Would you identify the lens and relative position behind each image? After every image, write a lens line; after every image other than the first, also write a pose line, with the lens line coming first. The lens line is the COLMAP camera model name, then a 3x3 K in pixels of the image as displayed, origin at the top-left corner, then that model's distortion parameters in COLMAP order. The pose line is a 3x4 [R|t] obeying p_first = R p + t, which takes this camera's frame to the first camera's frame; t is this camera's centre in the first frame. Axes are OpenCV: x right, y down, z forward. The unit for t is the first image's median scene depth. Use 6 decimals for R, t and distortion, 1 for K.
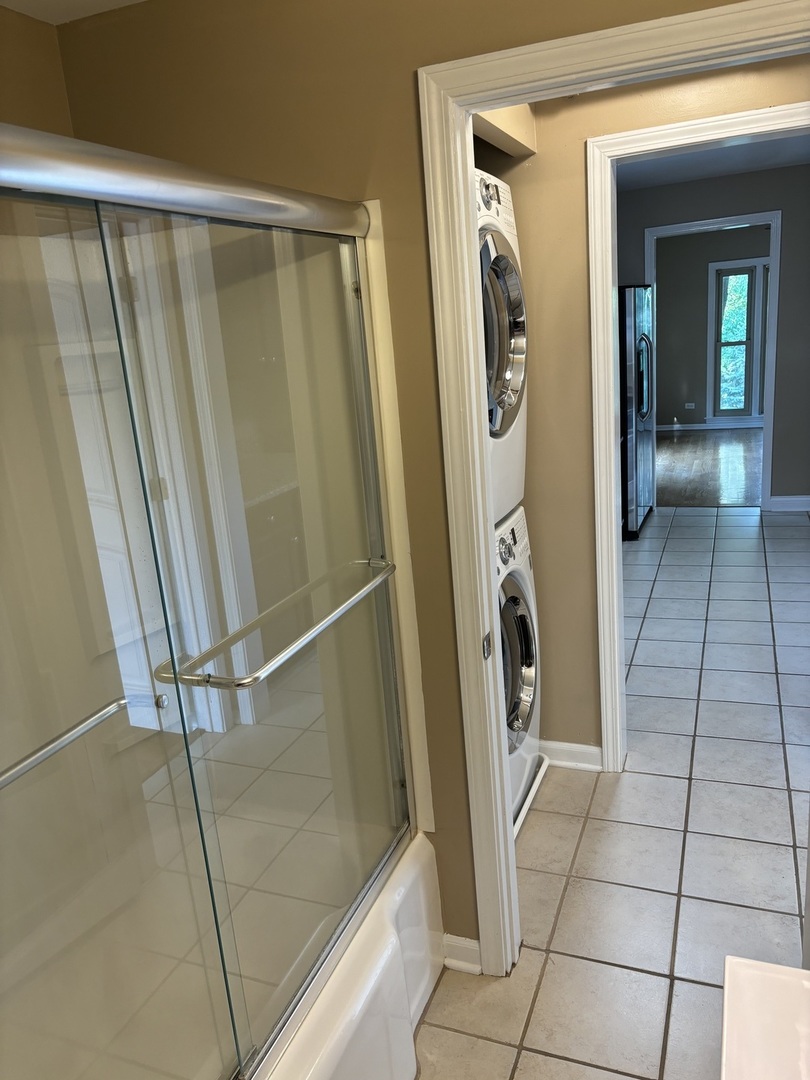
lens RADIAL K [[816.6, 0, 405.0], [0, 816.6, 540.5], [0, 0, 1]] dist [0.038470, -0.042628]
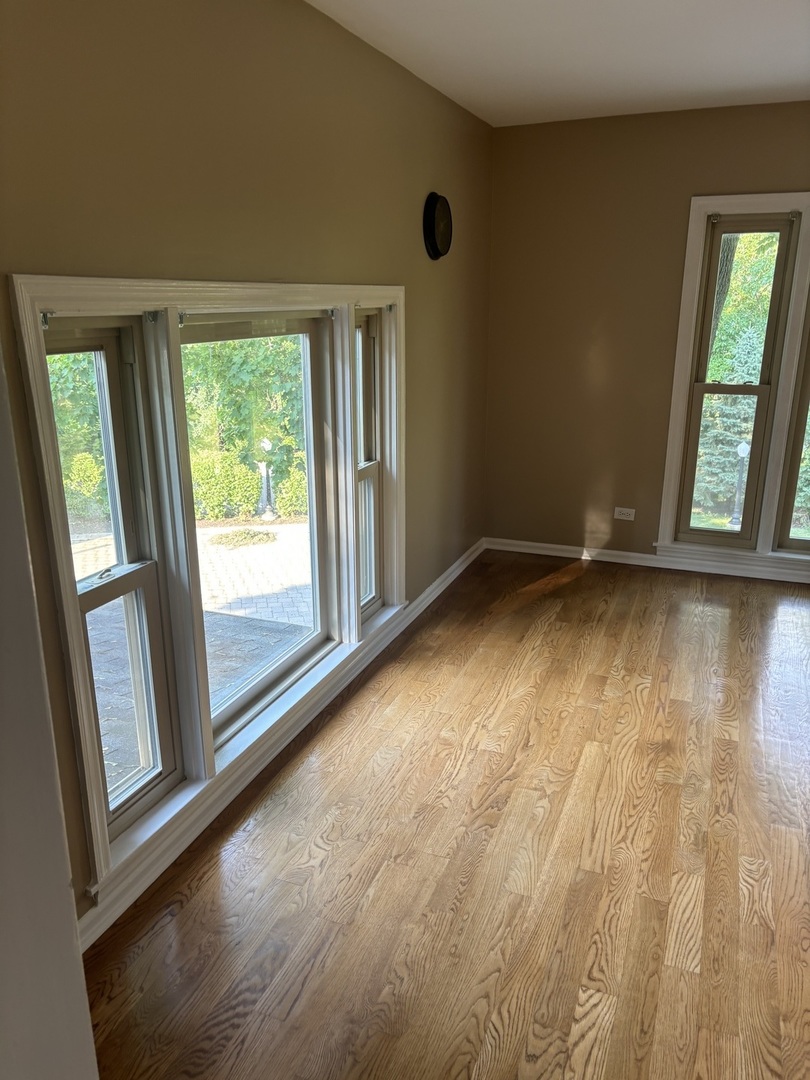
lens RADIAL K [[816.6, 0, 390.2], [0, 816.6, 545.0], [0, 0, 1]] dist [0.038470, -0.042628]
pose [[0.996678, 0.081234, 0.005758, 0.217648], [-0.081386, 0.996075, 0.034802, -0.154314], [-0.002908, -0.035155, 0.999378, 0.547260]]
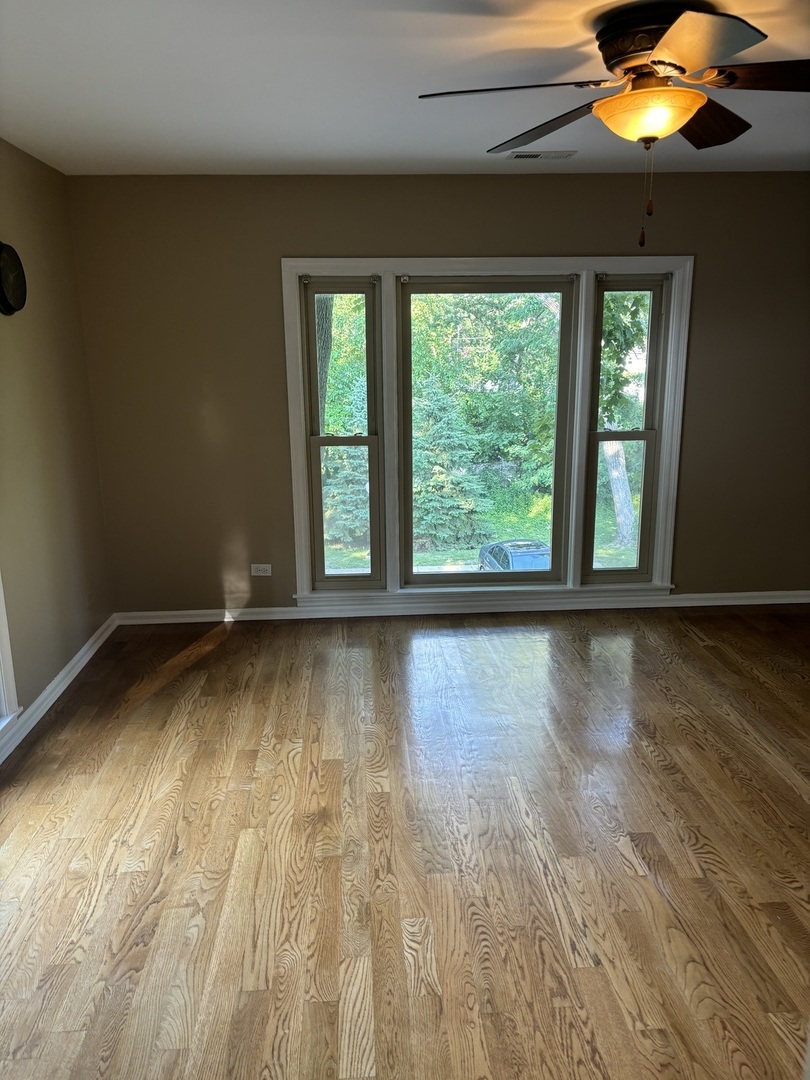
lens RADIAL K [[816.6, 0, 401.2], [0, 816.6, 538.9], [0, 0, 1]] dist [0.038470, -0.042628]
pose [[0.907585, -0.024645, 0.419145, 0.231698], [0.044965, 0.998240, -0.038667, -0.162791], [-0.417454, 0.053941, 0.907095, 0.564857]]
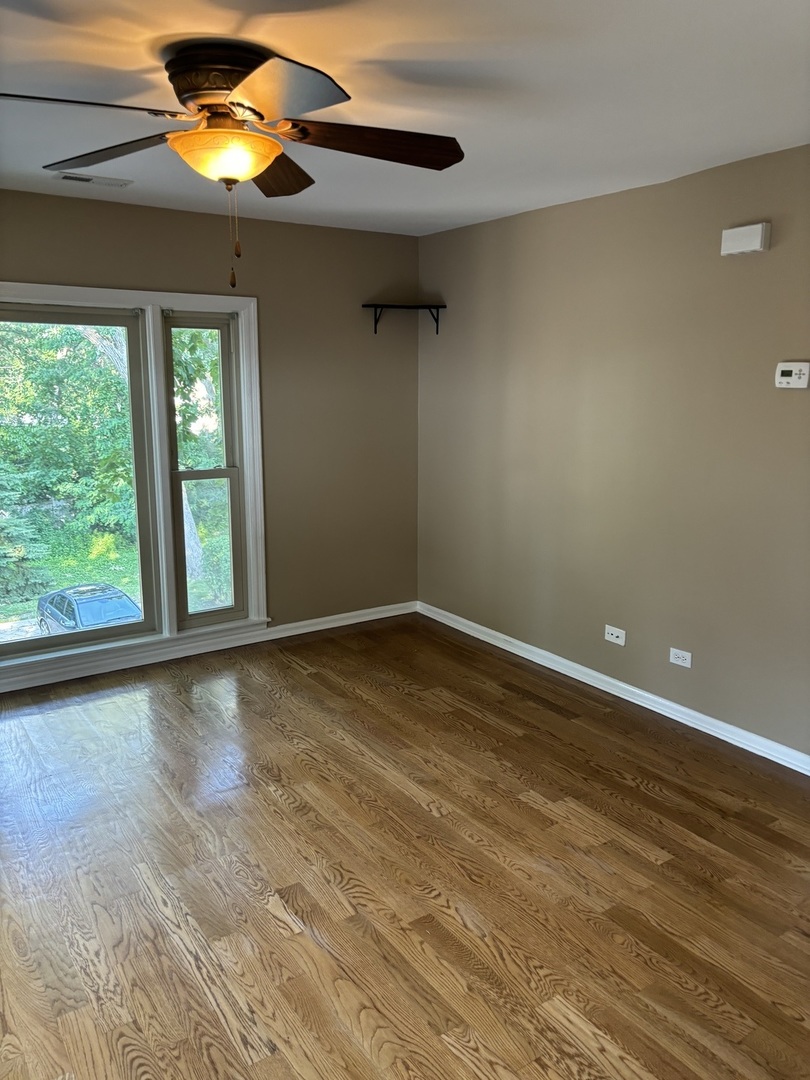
lens RADIAL K [[816.6, 0, 410.4], [0, 816.6, 531.0], [0, 0, 1]] dist [0.038470, -0.042628]
pose [[0.564433, -0.069600, 0.822540, 0.229251], [0.163817, 0.986065, -0.028976, -0.170278], [-0.809061, 0.151101, 0.567969, 0.584441]]
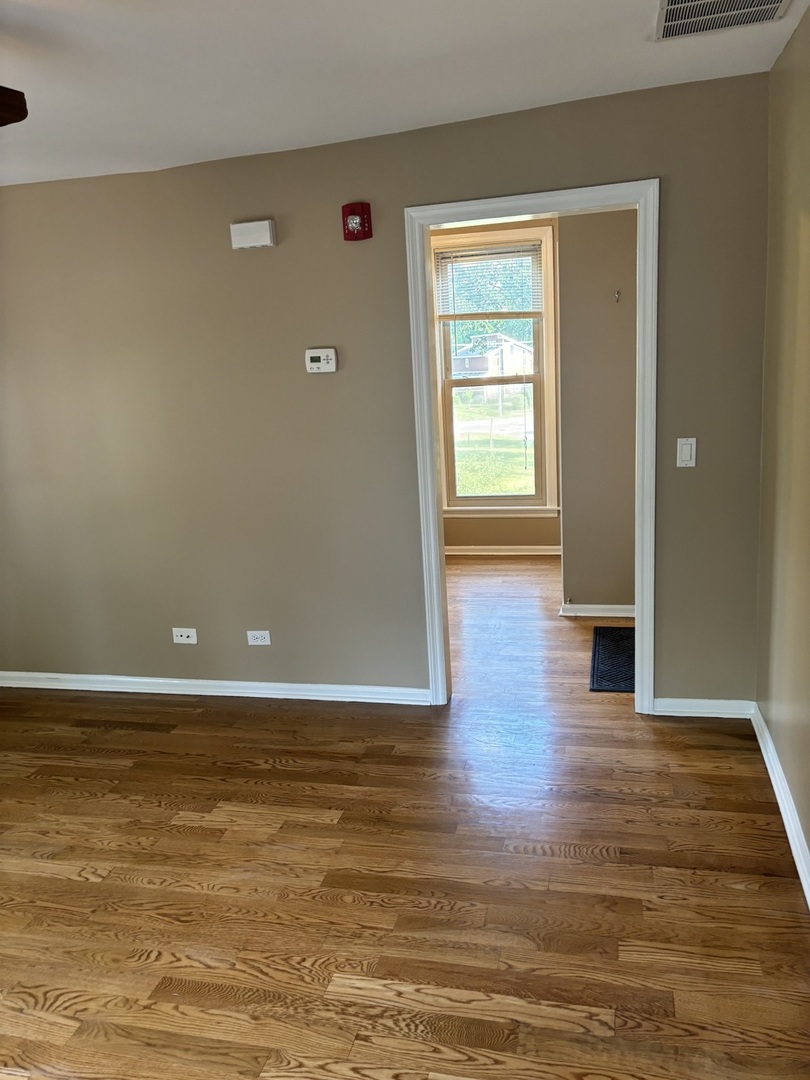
lens RADIAL K [[816.6, 0, 410.1], [0, 816.6, 542.6], [0, 0, 1]] dist [0.038470, -0.042628]
pose [[-0.122050, -0.128659, 0.984150, 0.217500], [0.320761, 0.933241, 0.161783, -0.185571], [-0.939264, 0.335423, -0.072633, 0.649260]]
